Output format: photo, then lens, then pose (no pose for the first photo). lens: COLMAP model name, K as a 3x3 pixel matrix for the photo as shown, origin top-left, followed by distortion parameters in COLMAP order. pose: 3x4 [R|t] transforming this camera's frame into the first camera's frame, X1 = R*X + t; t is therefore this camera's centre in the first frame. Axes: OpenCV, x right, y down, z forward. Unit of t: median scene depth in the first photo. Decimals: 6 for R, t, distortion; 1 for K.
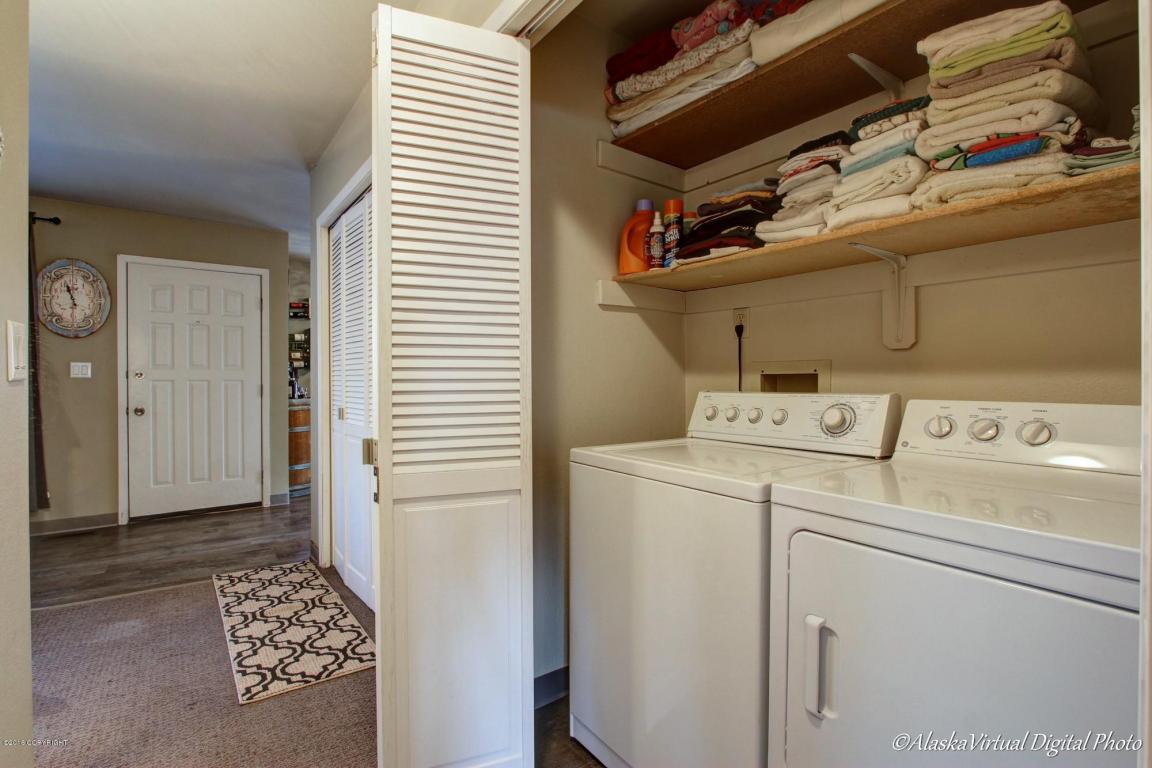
lens RADIAL K [[500.0, 0, 554.3], [0, 500.0, 381.2], [0, 0, 1]] dist [-0.018462, 0.000112]
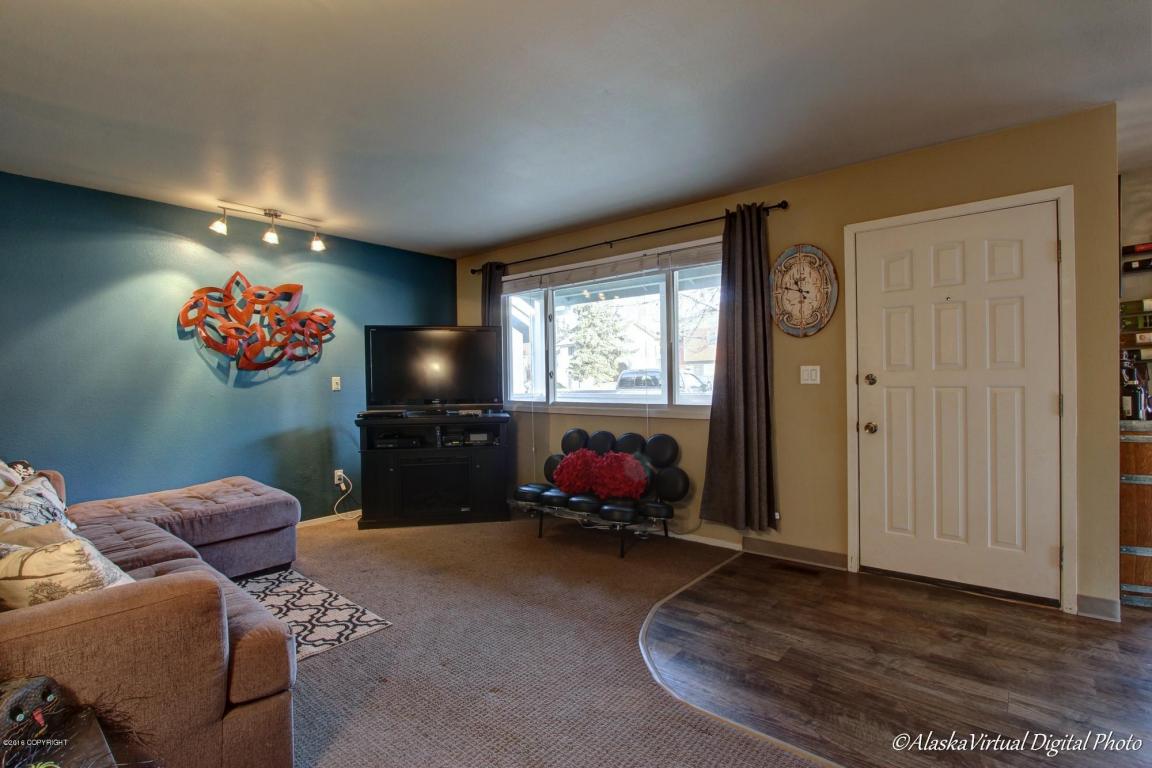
lens RADIAL K [[538.5, 0, 577.9], [0, 538.5, 387.7], [0, 0, 1]] dist [-0.016170, 0.000253]
pose [[0.254630, 0.001530, -0.967037, -0.164751], [0.007155, 0.999968, 0.003466, -0.005948], [0.967012, -0.007801, 0.254611, 0.357993]]
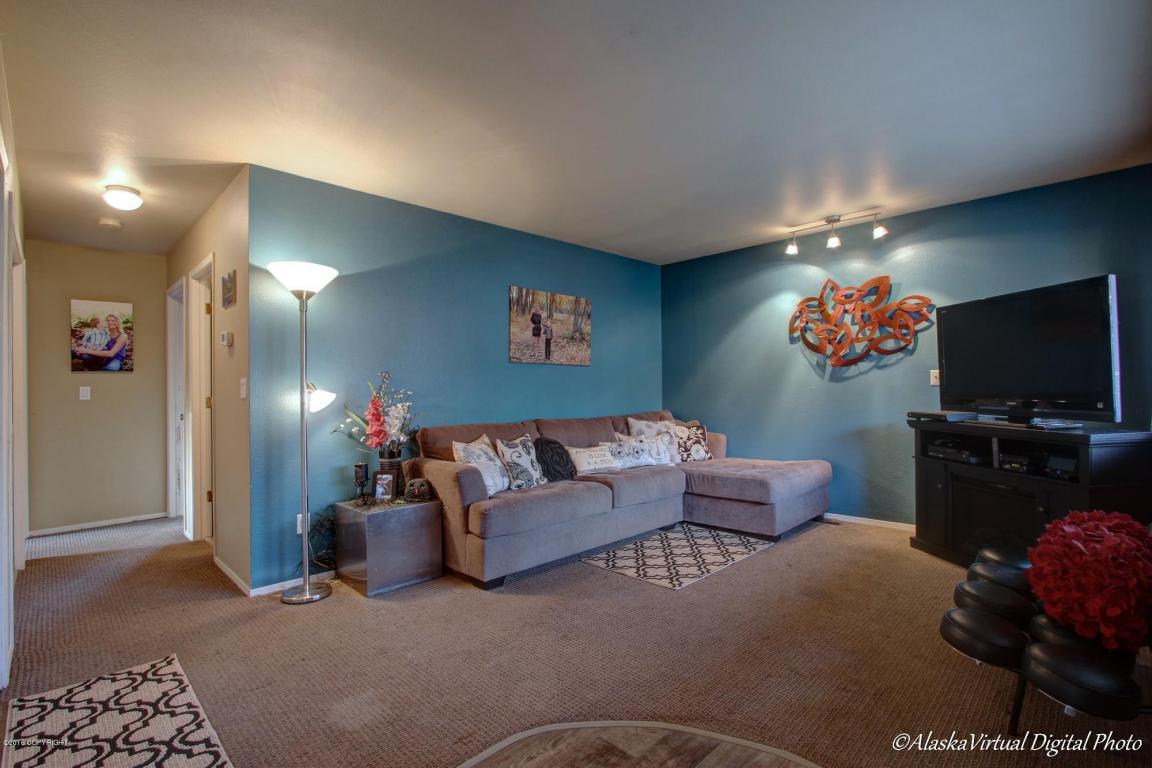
lens RADIAL K [[538.5, 0, 584.4], [0, 538.5, 385.2], [0, 0, 1]] dist [-0.016170, 0.000253]
pose [[-0.984295, 0.007590, -0.176370, -0.599185], [0.007379, 0.999971, 0.001856, -0.007177], [0.176379, 0.000525, -0.984322, 1.029041]]
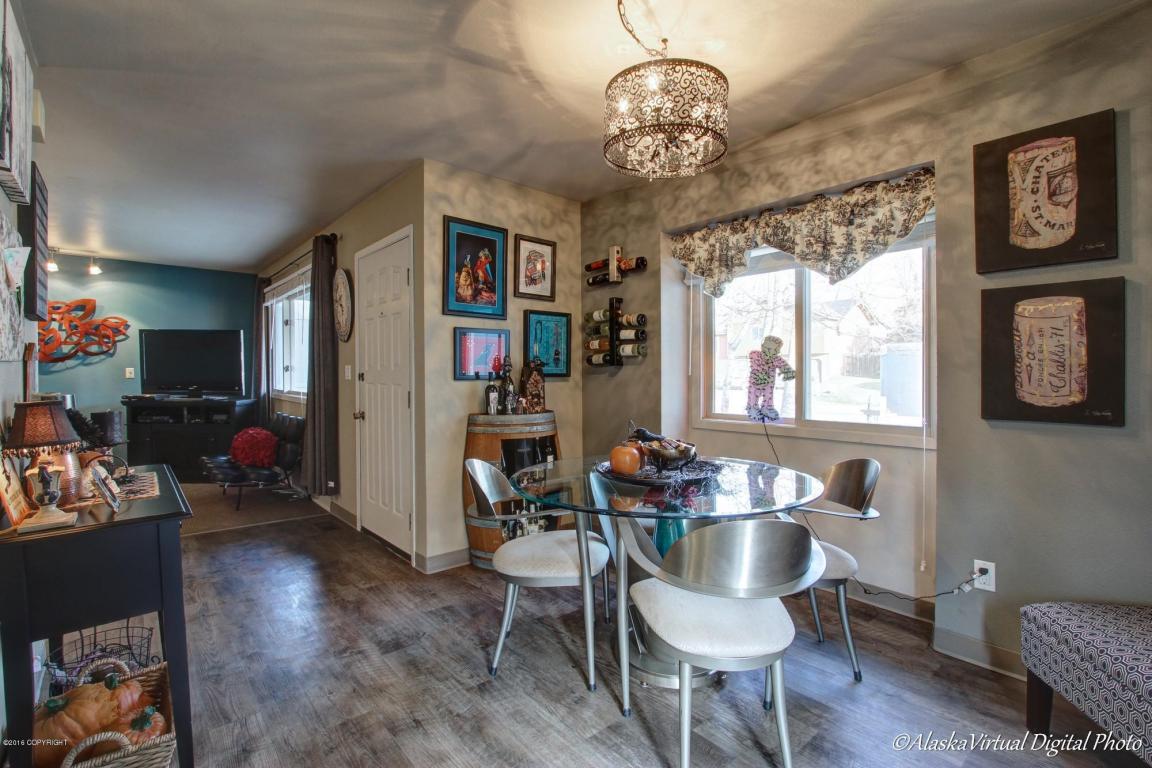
lens RADIAL K [[538.5, 0, 582.1], [0, 538.5, 383.5], [0, 0, 1]] dist [-0.016170, 0.000253]
pose [[0.087559, 0.012318, -0.996083, 0.210074], [-0.010677, 0.999878, 0.011426, -0.015904], [0.996102, 0.009635, 0.087680, 1.312020]]
